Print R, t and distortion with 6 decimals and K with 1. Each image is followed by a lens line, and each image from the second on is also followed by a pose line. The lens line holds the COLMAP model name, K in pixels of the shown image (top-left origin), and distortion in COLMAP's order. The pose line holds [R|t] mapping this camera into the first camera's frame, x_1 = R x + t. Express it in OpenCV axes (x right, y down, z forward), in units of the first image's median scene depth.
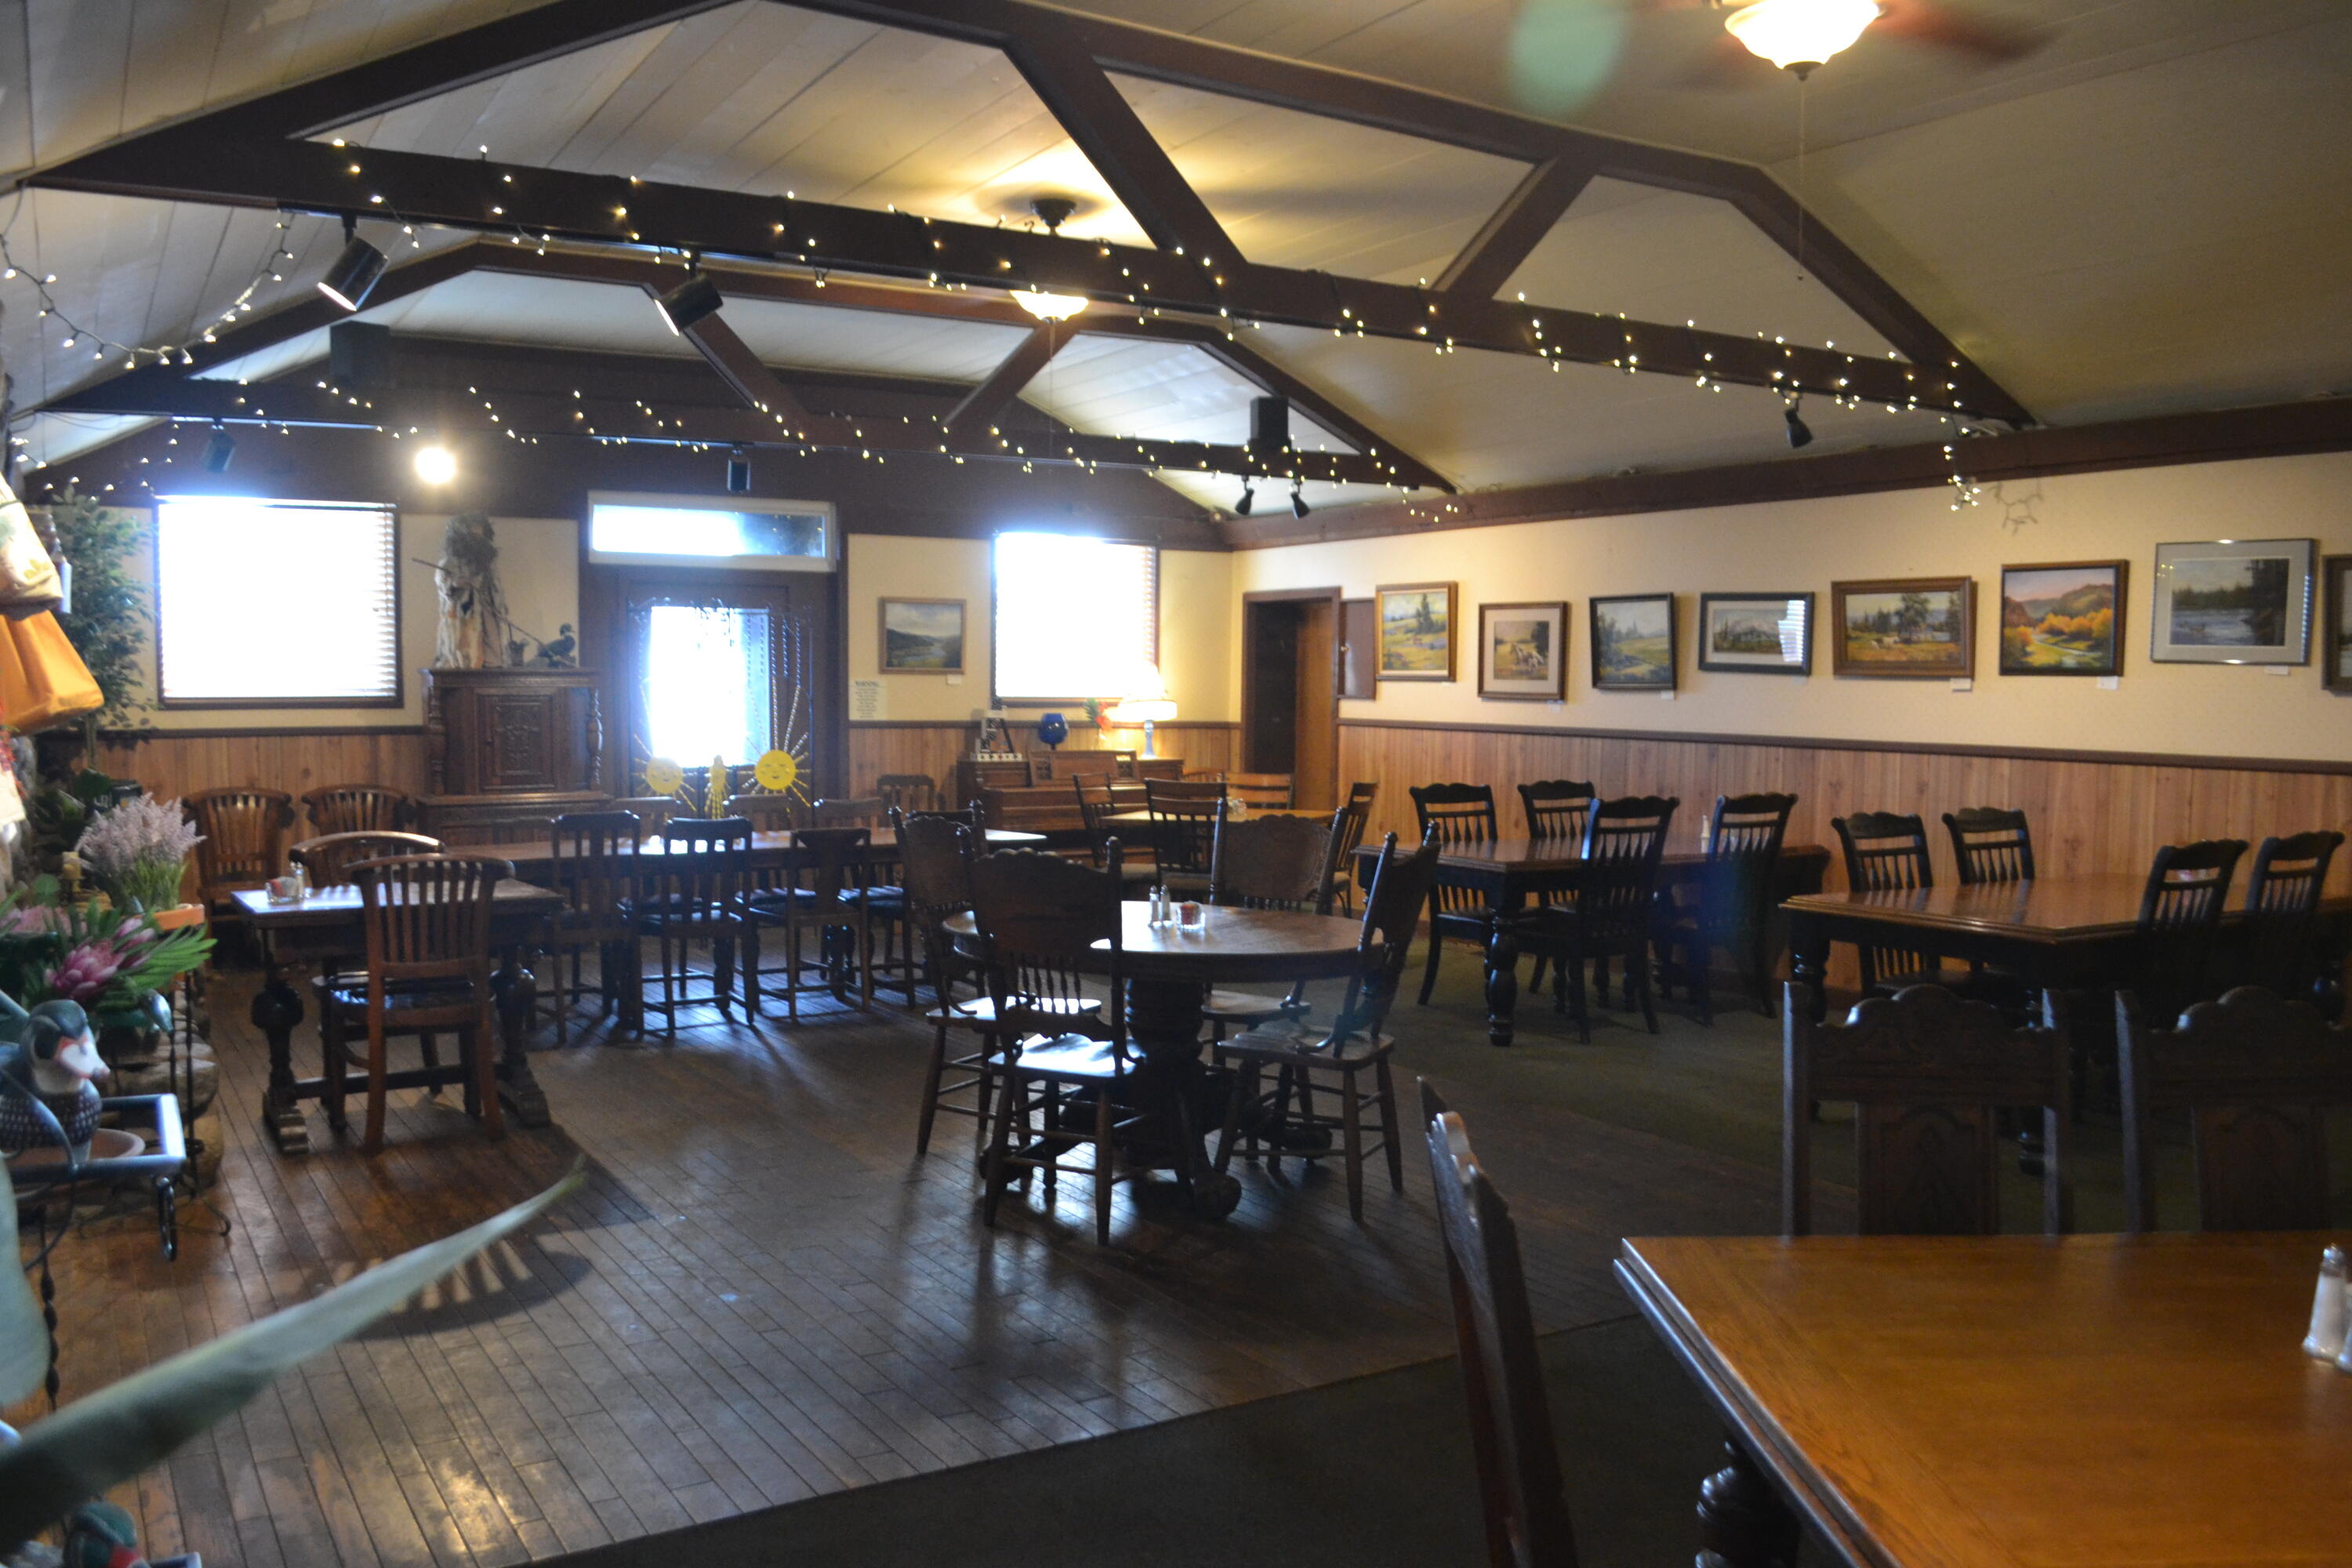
lens RADIAL K [[1861.2, 0, 1194.3], [0, 1861.2, 832.1], [0, 0, 1]] dist [-0.096467, 0.018890]
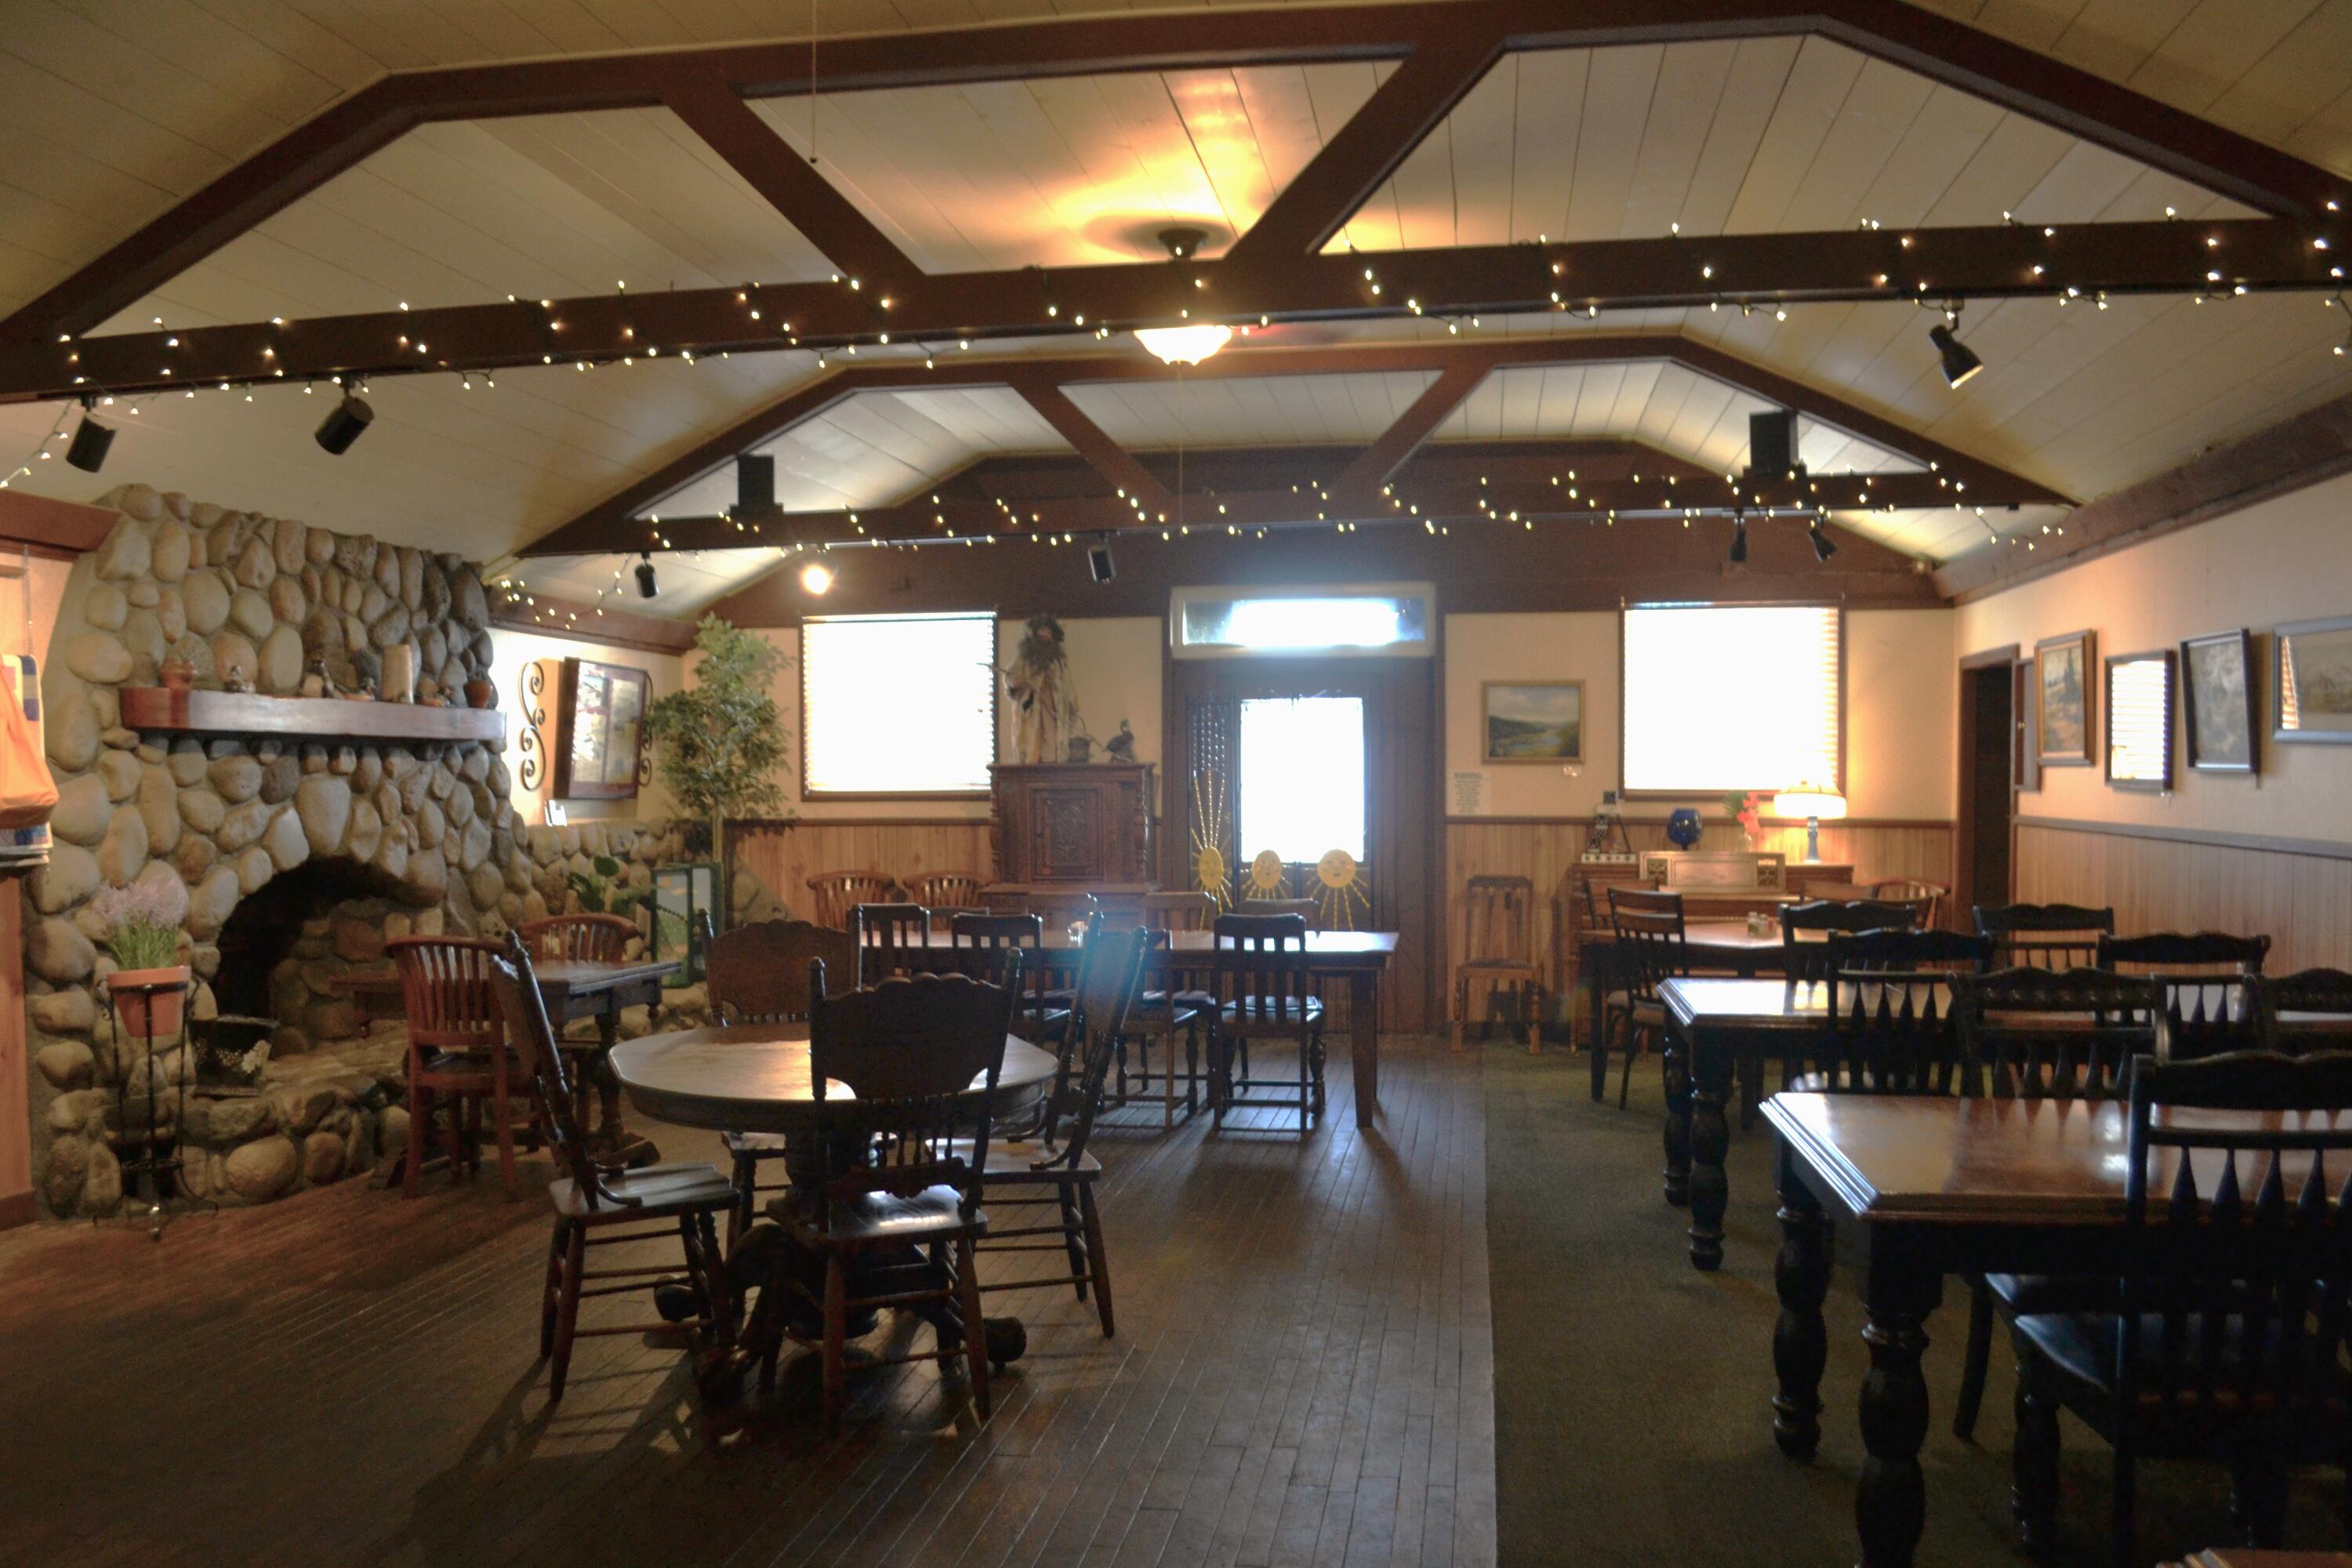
lens RADIAL K [[1861.2, 0, 1194.3], [0, 1861.2, 832.1], [0, 0, 1]] dist [-0.096467, 0.018890]
pose [[0.757789, 0.009006, -0.652437, 0.373236], [-0.042420, 0.998469, -0.035487, -0.015873], [0.651119, 0.054568, 0.757012, 0.250931]]
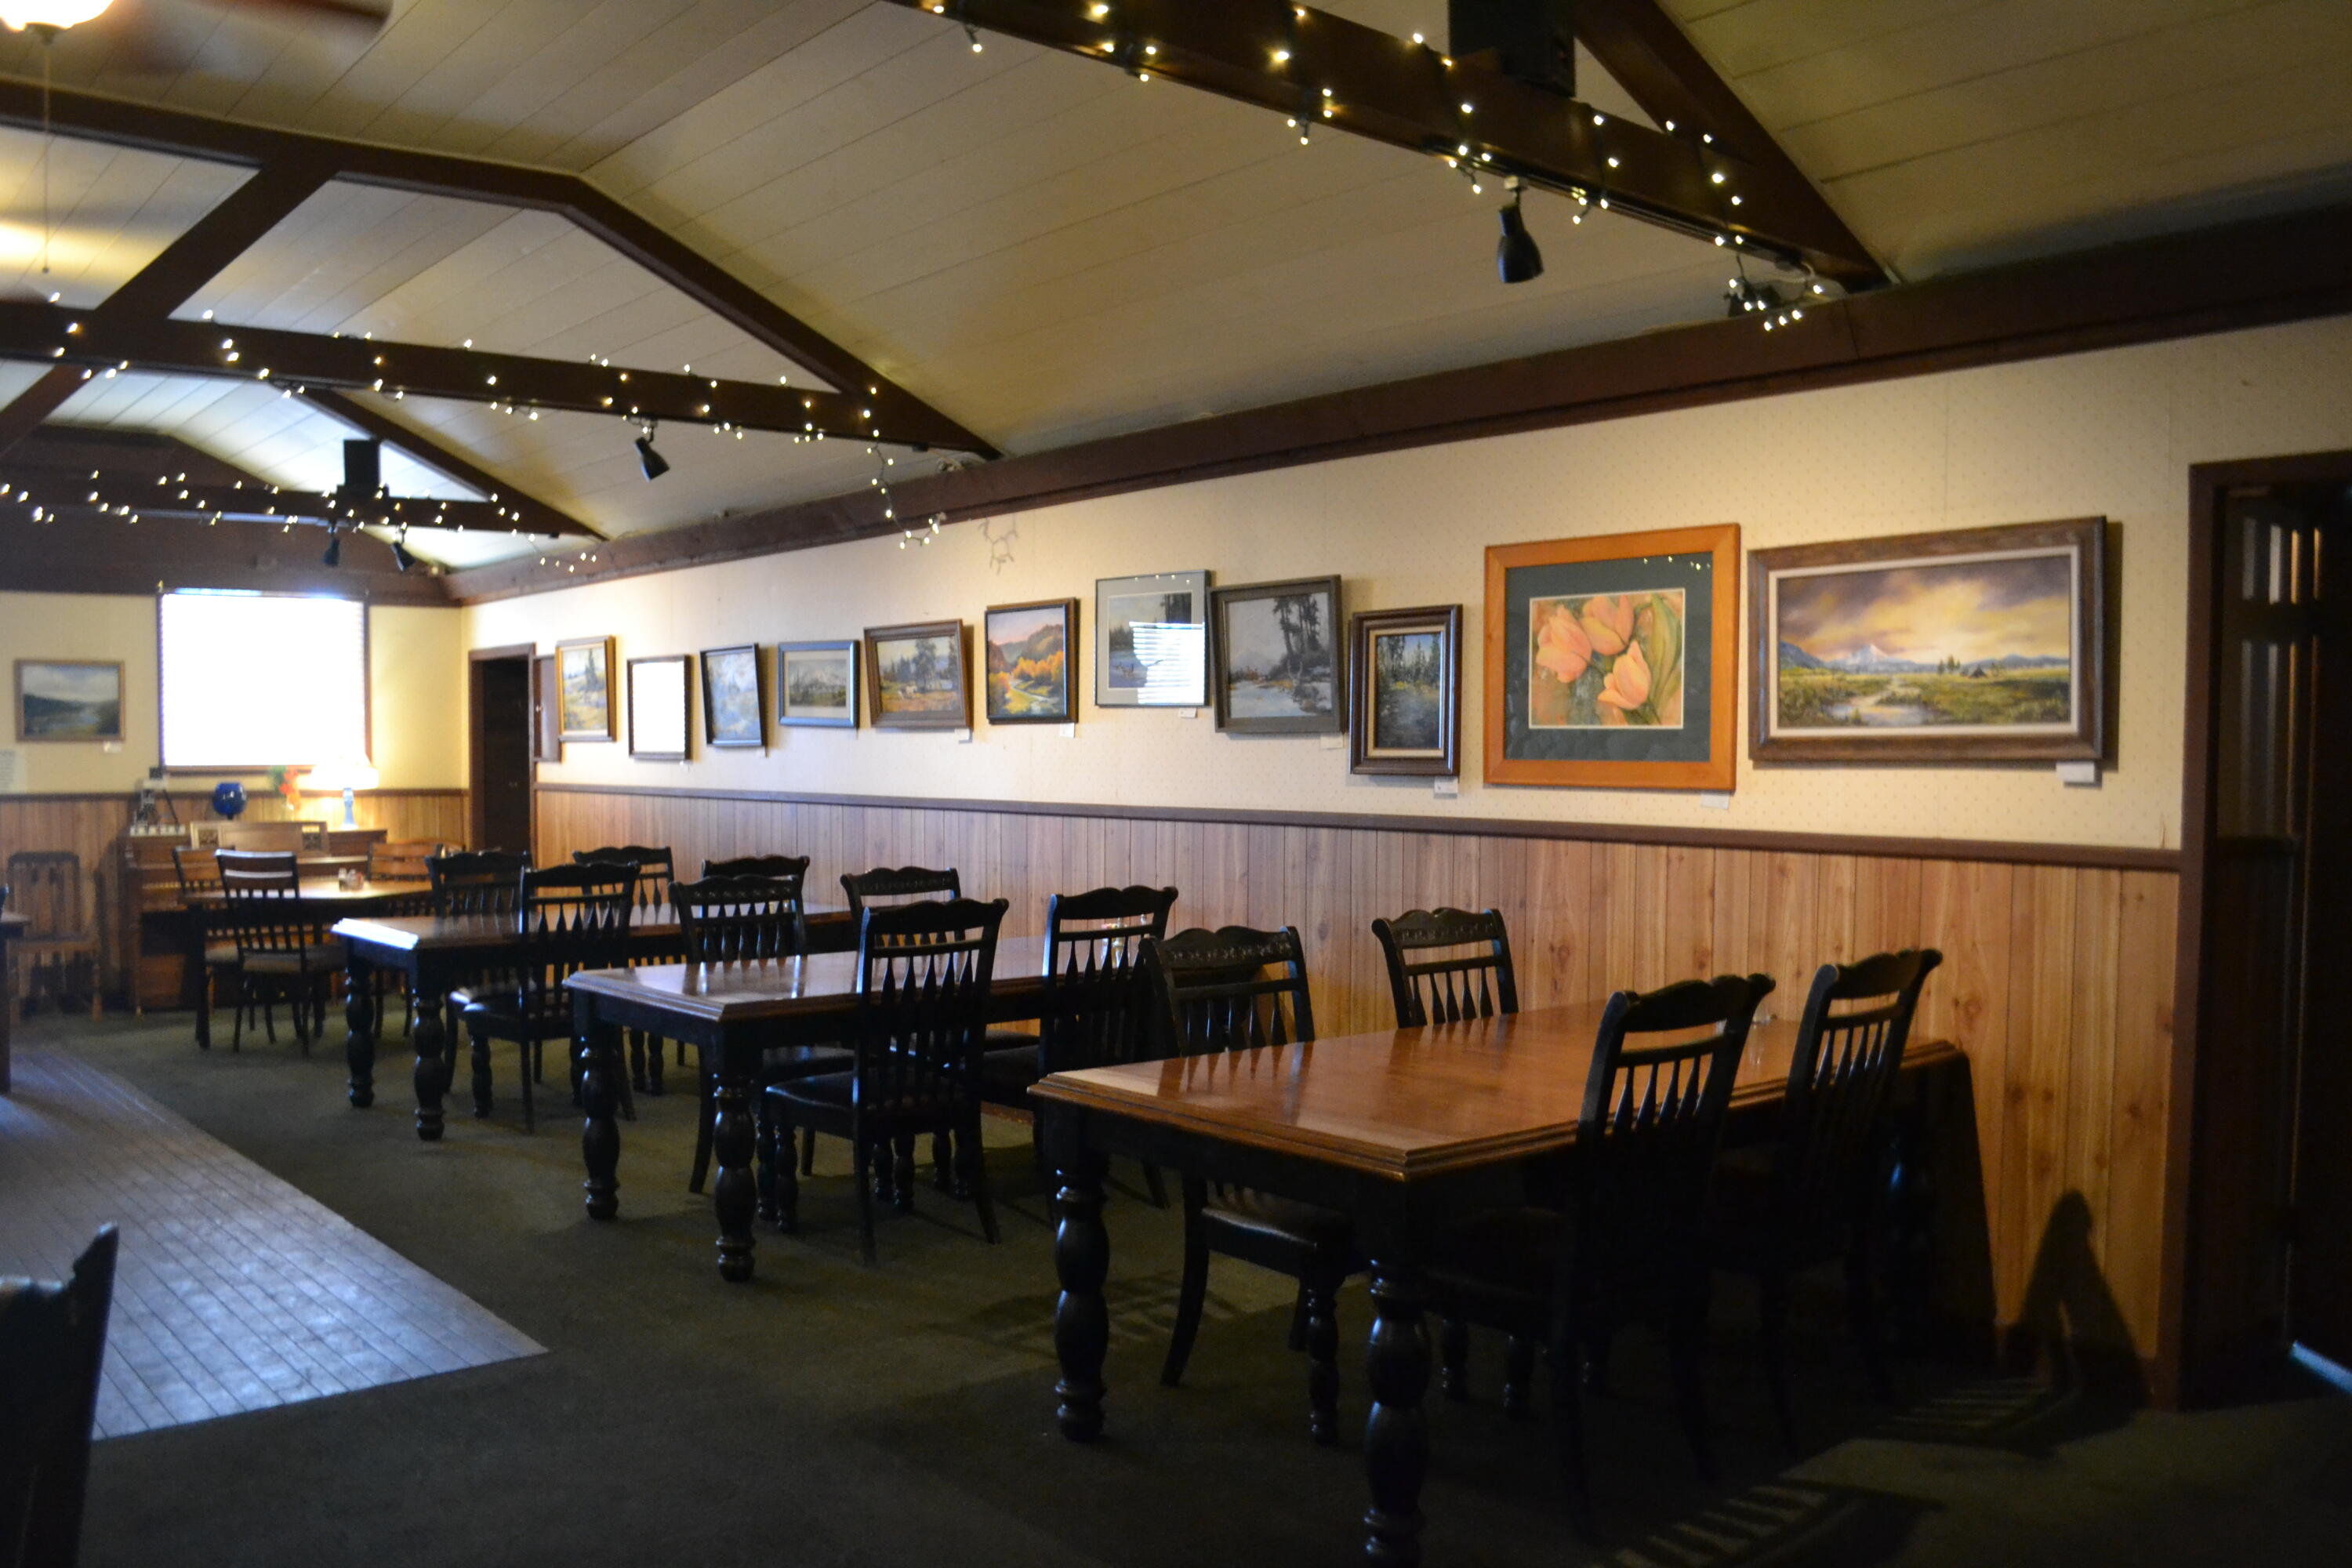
lens RADIAL K [[1861.2, 0, 1194.3], [0, 1861.2, 832.1], [0, 0, 1]] dist [-0.096467, 0.018890]
pose [[0.987355, -0.018392, 0.157454, 0.309789], [0.023559, 0.999241, -0.031014, 0.000483], [-0.156764, 0.034331, 0.987039, 0.039776]]
